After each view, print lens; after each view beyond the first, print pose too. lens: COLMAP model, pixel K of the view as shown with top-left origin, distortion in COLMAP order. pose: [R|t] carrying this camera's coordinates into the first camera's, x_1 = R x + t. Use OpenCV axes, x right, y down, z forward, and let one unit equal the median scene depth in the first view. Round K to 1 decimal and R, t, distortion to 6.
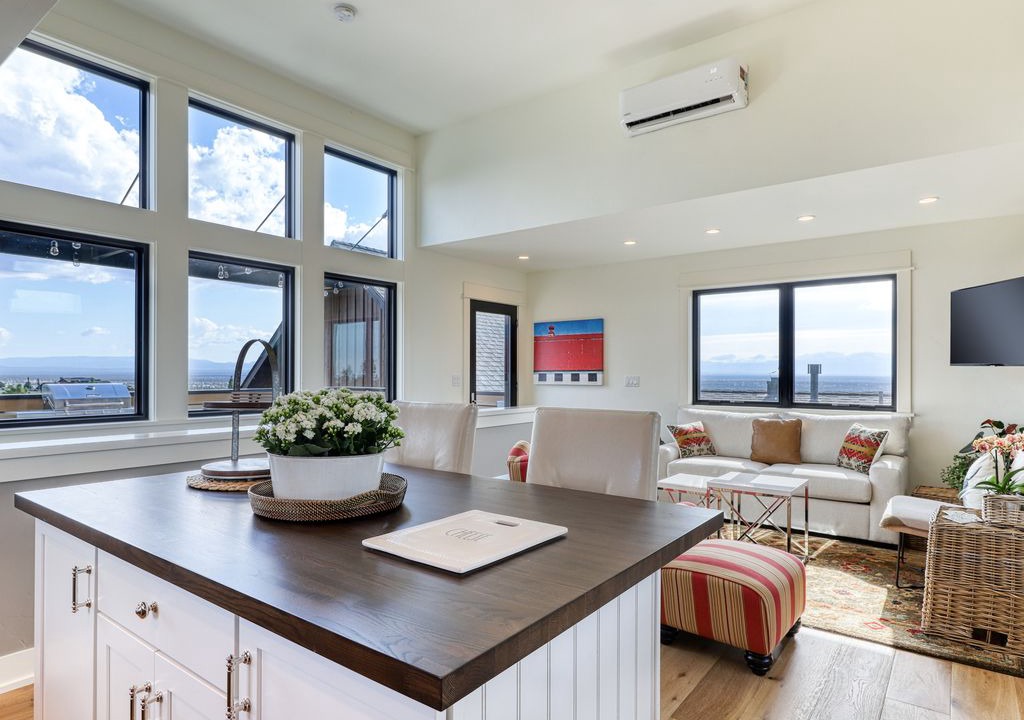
lens RADIAL K [[588.0, 0, 511.8], [0, 588.0, 365.9], [0, 0, 1]] dist [0.008640, 0.000985]
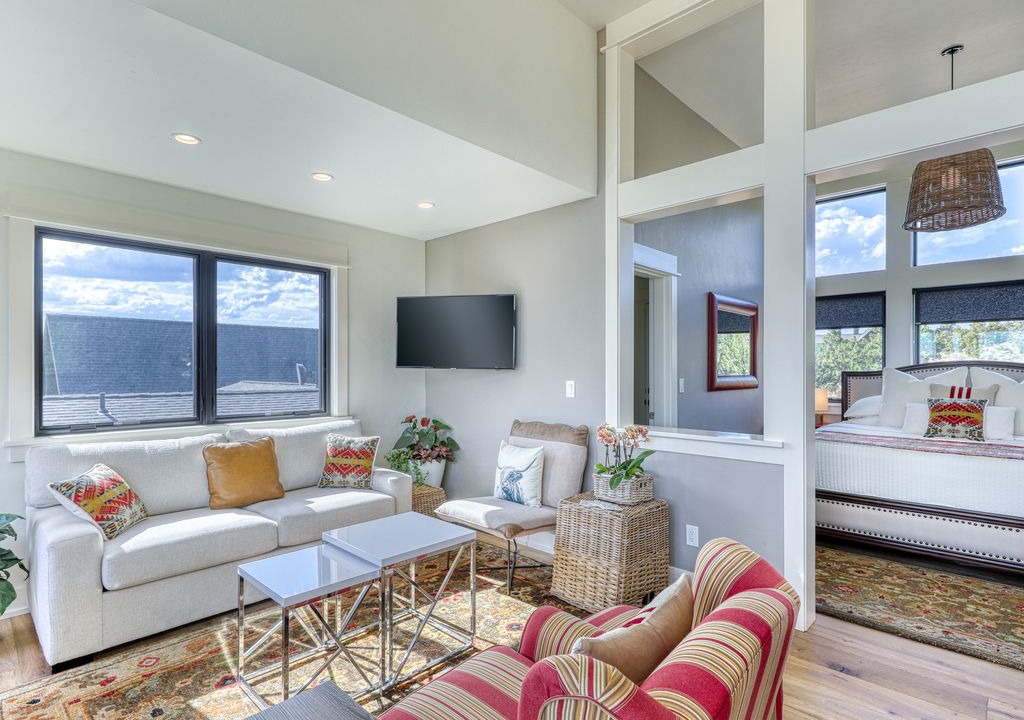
lens RADIAL K [[530.3, 0, 516.3], [0, 530.3, 368.3], [0, 0, 1]] dist [0.005000, -0.000299]
pose [[0.117846, -0.002260, 0.993029, -0.141756], [-0.011324, 0.999929, 0.003620, -0.003969], [-0.992967, -0.011672, 0.117812, 0.570491]]
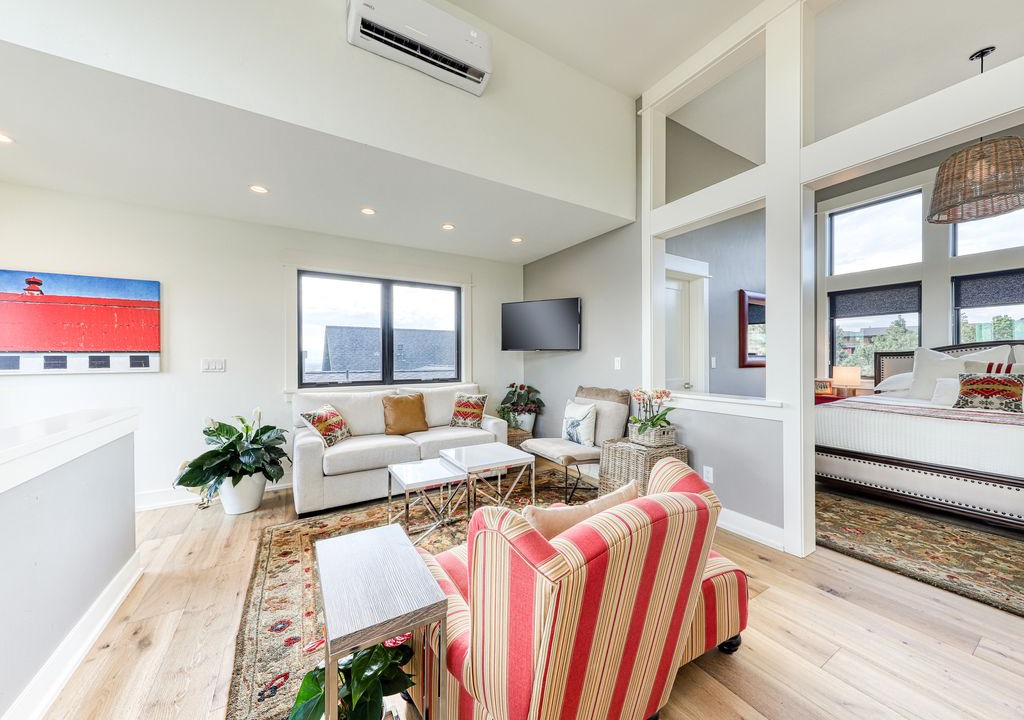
lens RADIAL K [[369.8, 0, 509.2], [0, 369.8, 357.8], [0, 0, 1]] dist [0.008222, 0.000214]
pose [[0.378701, -0.003957, 0.925511, -0.137459], [-0.006924, 0.999951, 0.007108, 0.010839], [-0.925493, -0.009100, 0.378655, 0.511678]]
